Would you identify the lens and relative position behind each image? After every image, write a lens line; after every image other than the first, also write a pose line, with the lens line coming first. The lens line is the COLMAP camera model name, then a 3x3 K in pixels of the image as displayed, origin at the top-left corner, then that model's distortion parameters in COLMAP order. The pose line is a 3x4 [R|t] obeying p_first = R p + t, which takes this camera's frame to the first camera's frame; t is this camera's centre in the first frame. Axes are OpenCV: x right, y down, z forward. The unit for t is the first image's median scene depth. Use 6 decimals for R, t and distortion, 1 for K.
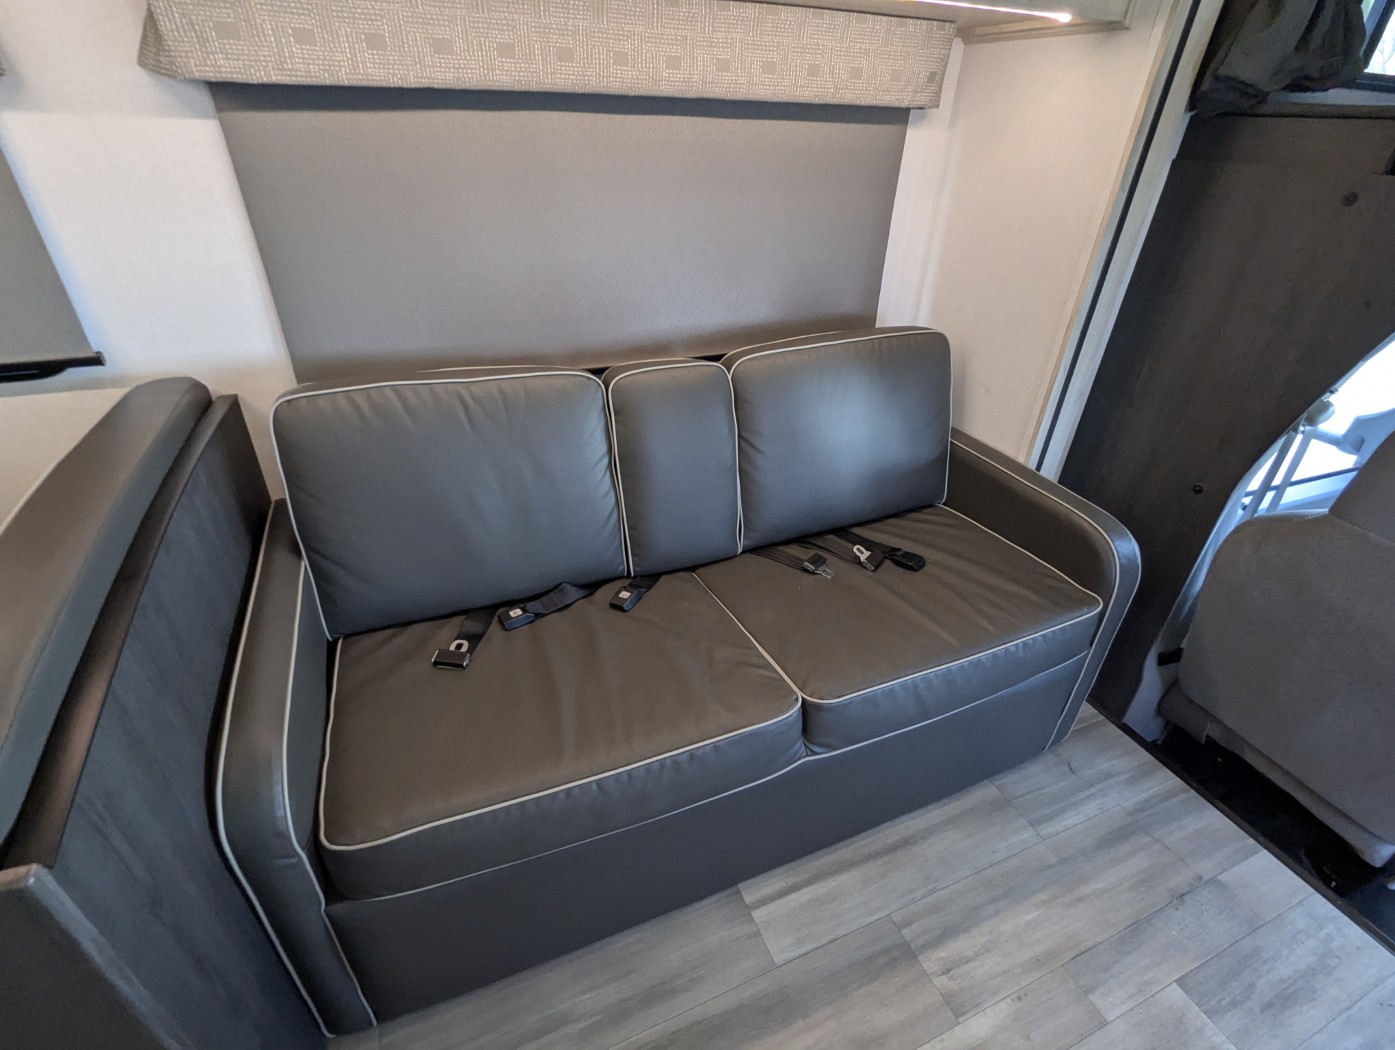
lens RADIAL K [[667.8, 0, 701.8], [0, 667.8, 526.1], [0, 0, 1]] dist [0.004047, 0.001043]
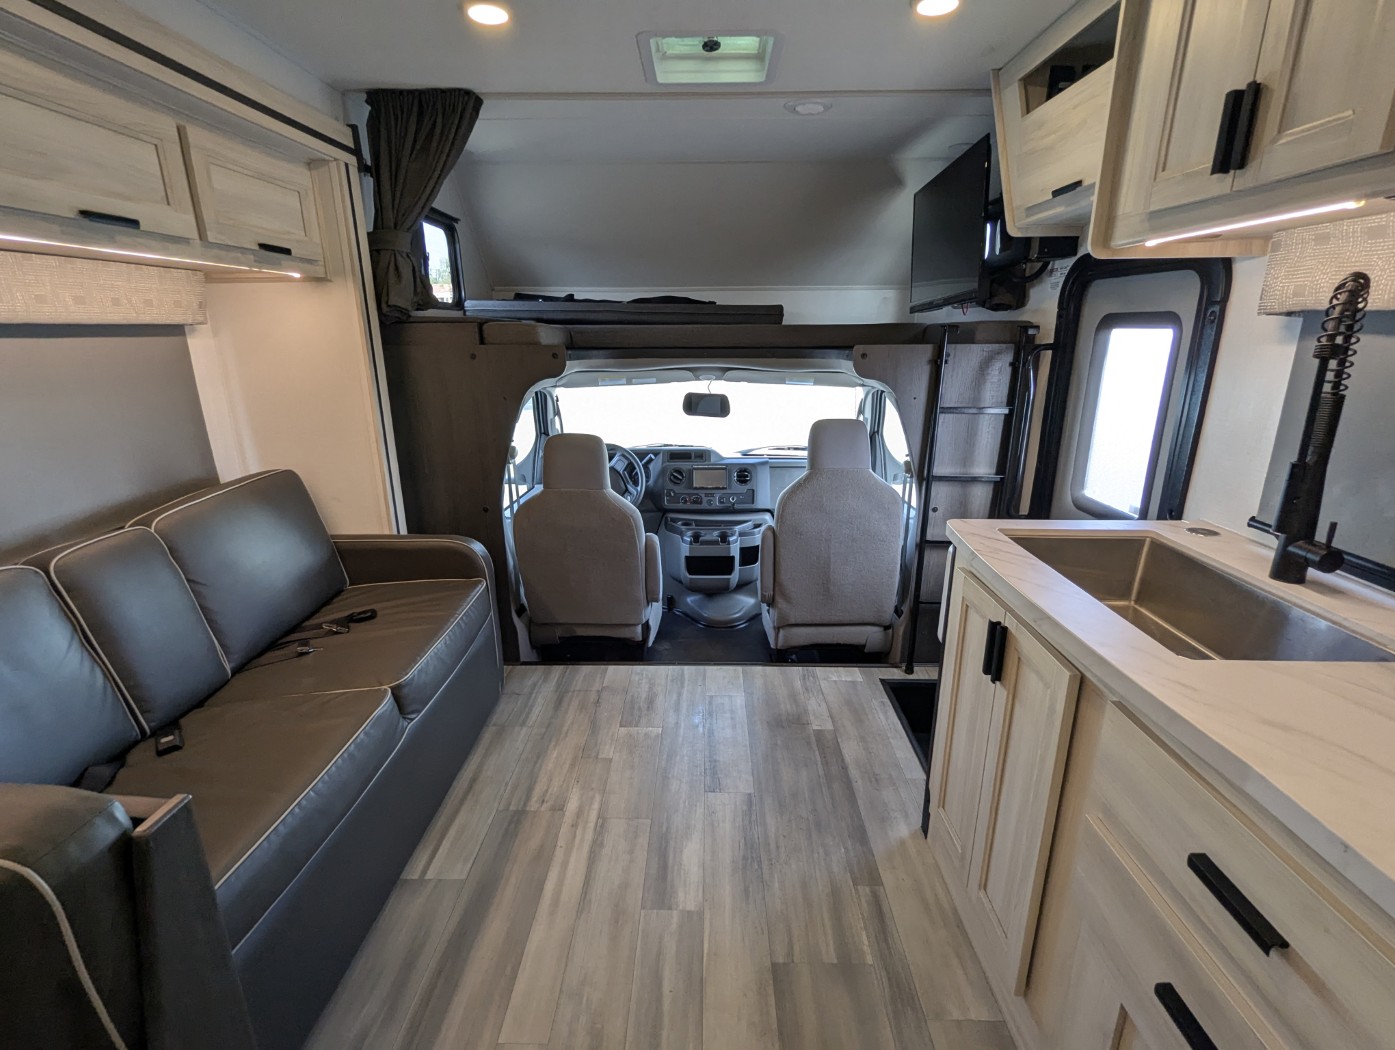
lens RADIAL K [[658.8, 0, 699.3], [0, 658.8, 520.0], [0, 0, 1]] dist [-0.001465, 0.000106]
pose [[0.410501, -0.289080, 0.864825, -0.527641], [0.500193, 0.864381, 0.051508, 0.158272], [-0.762428, 0.411435, 0.499425, -0.279658]]
